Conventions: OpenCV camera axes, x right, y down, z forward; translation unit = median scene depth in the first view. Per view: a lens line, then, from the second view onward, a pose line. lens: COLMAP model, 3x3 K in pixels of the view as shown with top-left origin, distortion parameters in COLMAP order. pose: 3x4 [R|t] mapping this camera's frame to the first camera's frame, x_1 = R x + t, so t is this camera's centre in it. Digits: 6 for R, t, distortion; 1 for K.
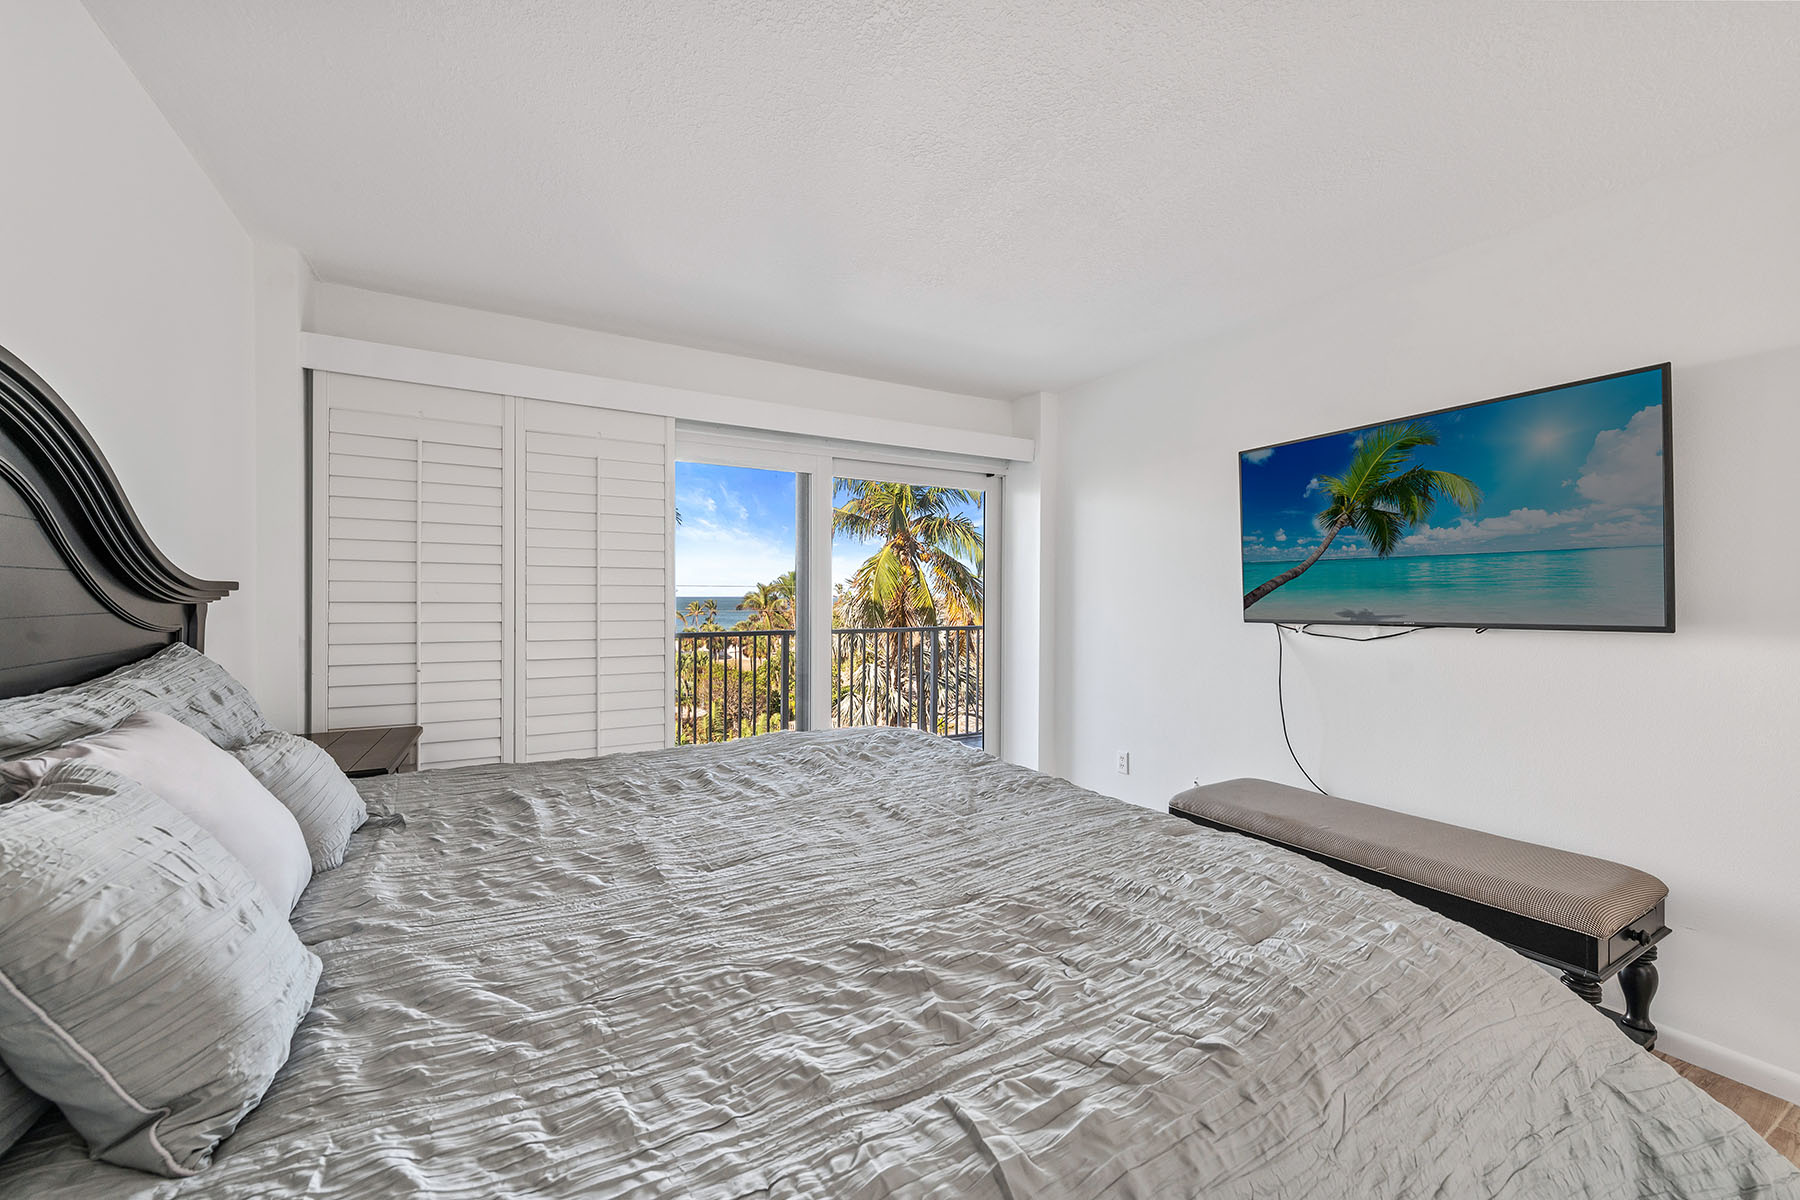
lens RADIAL K [[722.8, 0, 900.7], [0, 722.8, 597.9], [0, 0, 1]] dist [-0.011112, -0.000535]
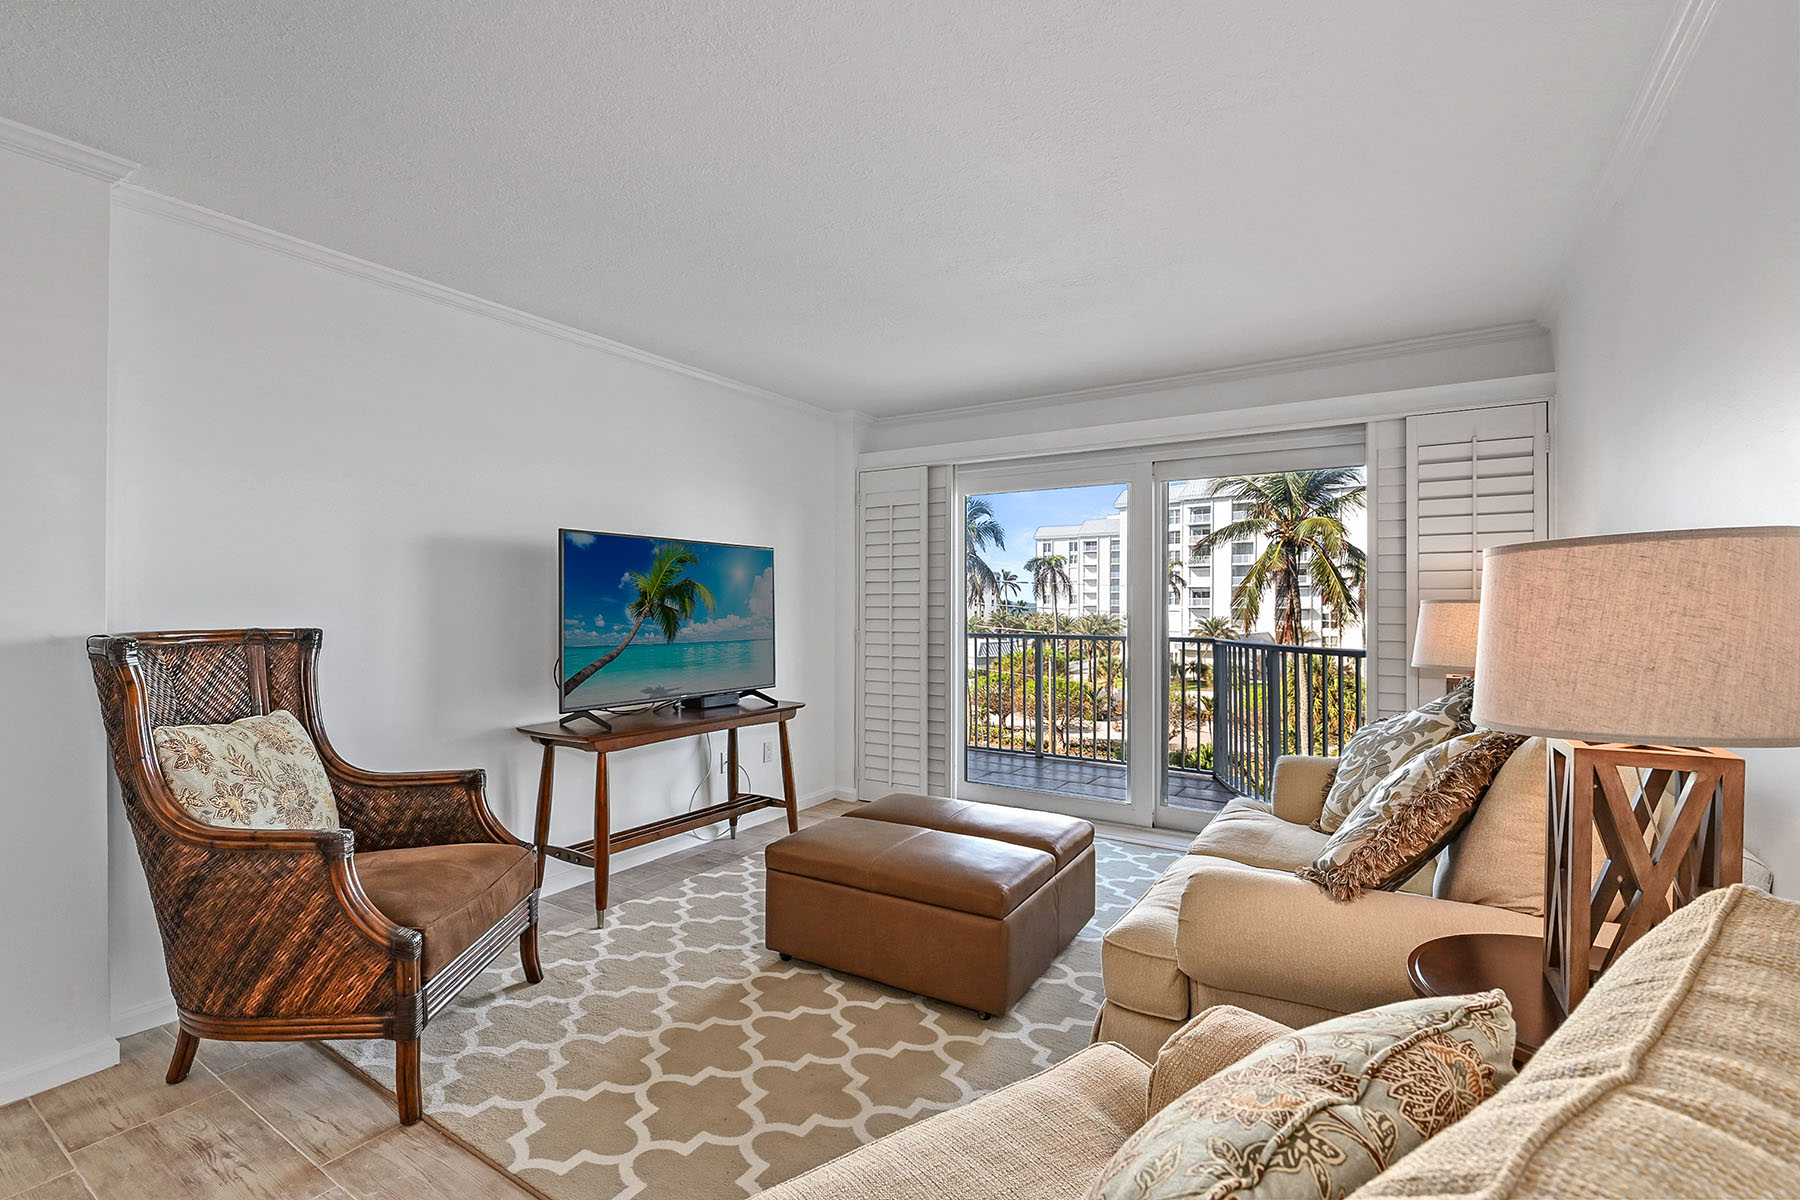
lens RADIAL K [[809.1, 0, 893.3], [0, 809.1, 588.8], [0, 0, 1]] dist [-0.001913, -0.000502]
pose [[-0.456413, 0.019516, 0.889554, -0.780246], [-0.005144, 0.999685, -0.024571, -0.117190], [-0.889753, -0.015790, -0.456169, 1.269110]]
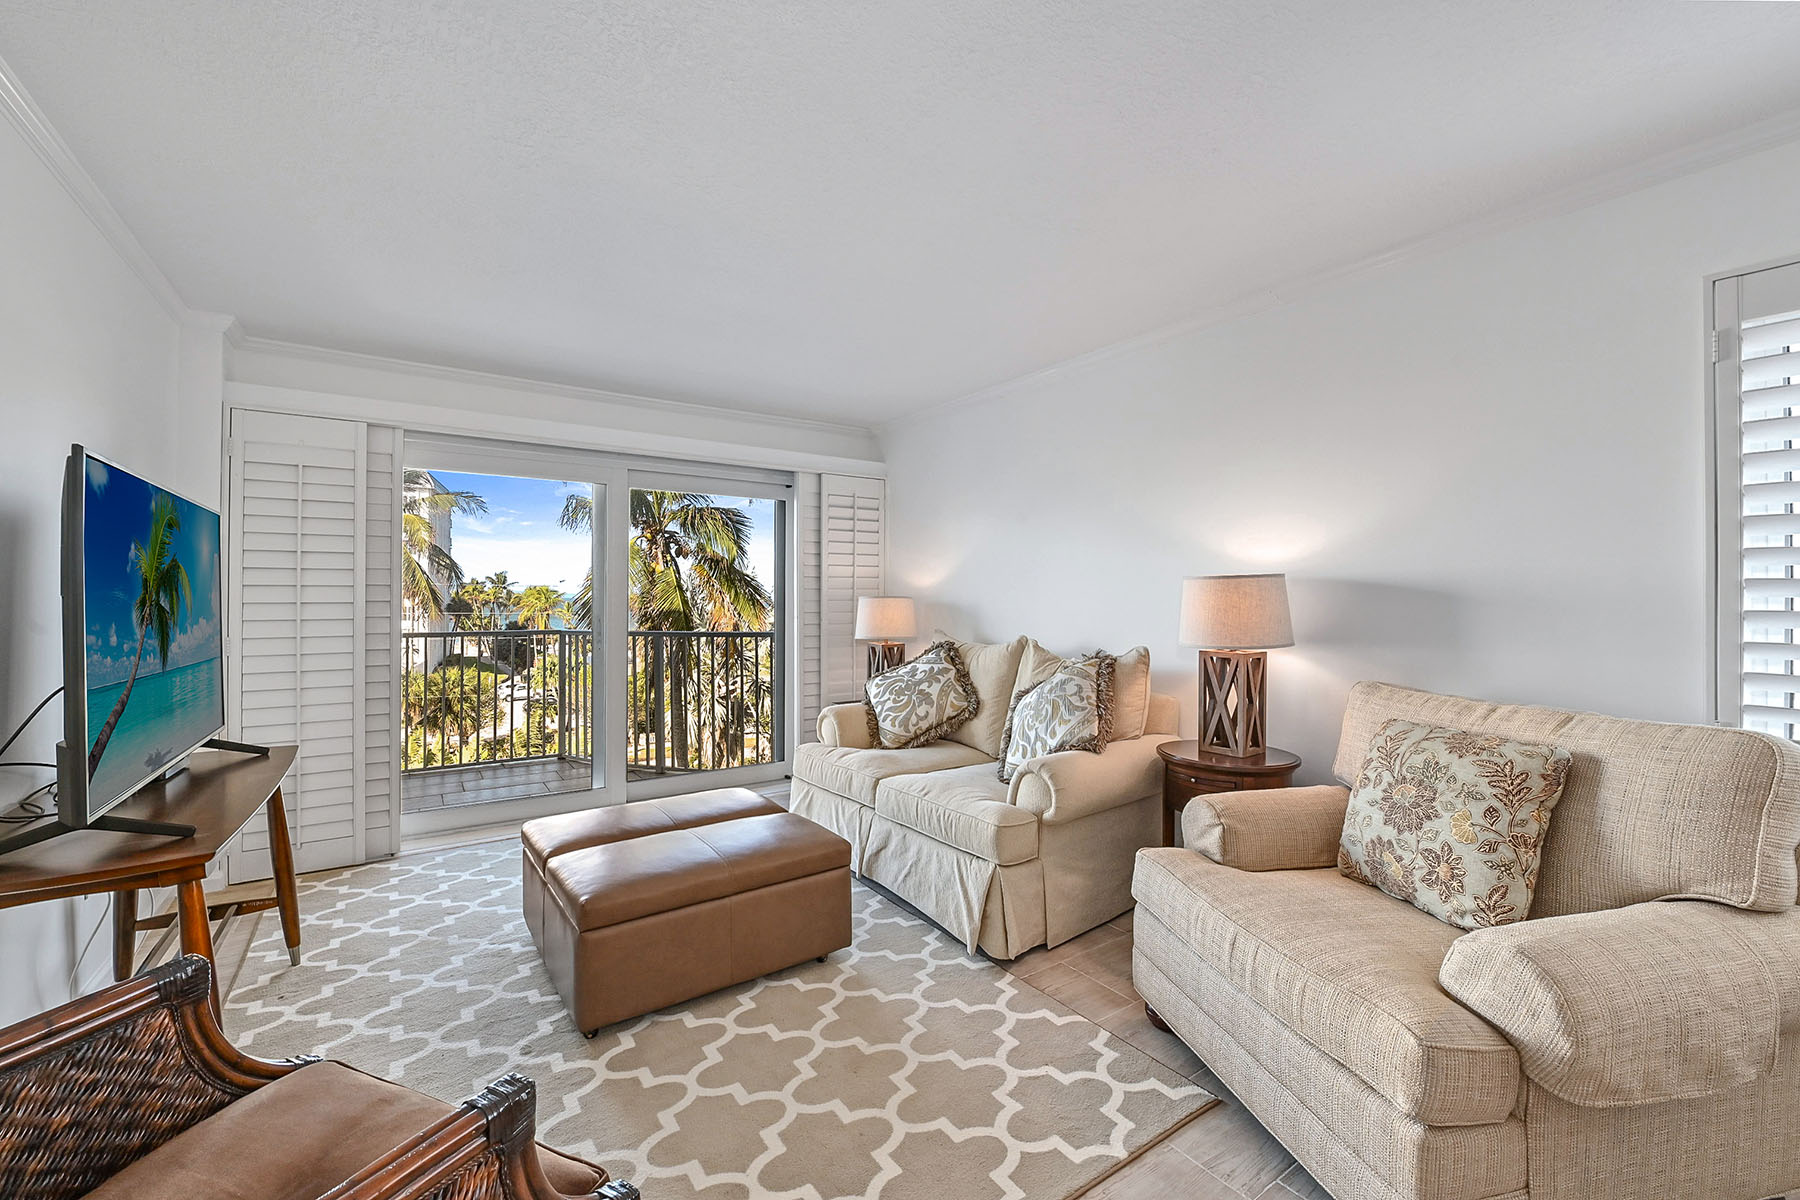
lens RADIAL K [[722.8, 0, 895.0], [0, 722.8, 593.0], [0, 0, 1]] dist [-0.011112, -0.000535]
pose [[-0.997591, 0.003808, -0.069263, -0.010362], [0.004676, 0.999912, -0.012380, -0.120183], [0.069209, -0.012674, -0.997522, 1.713008]]
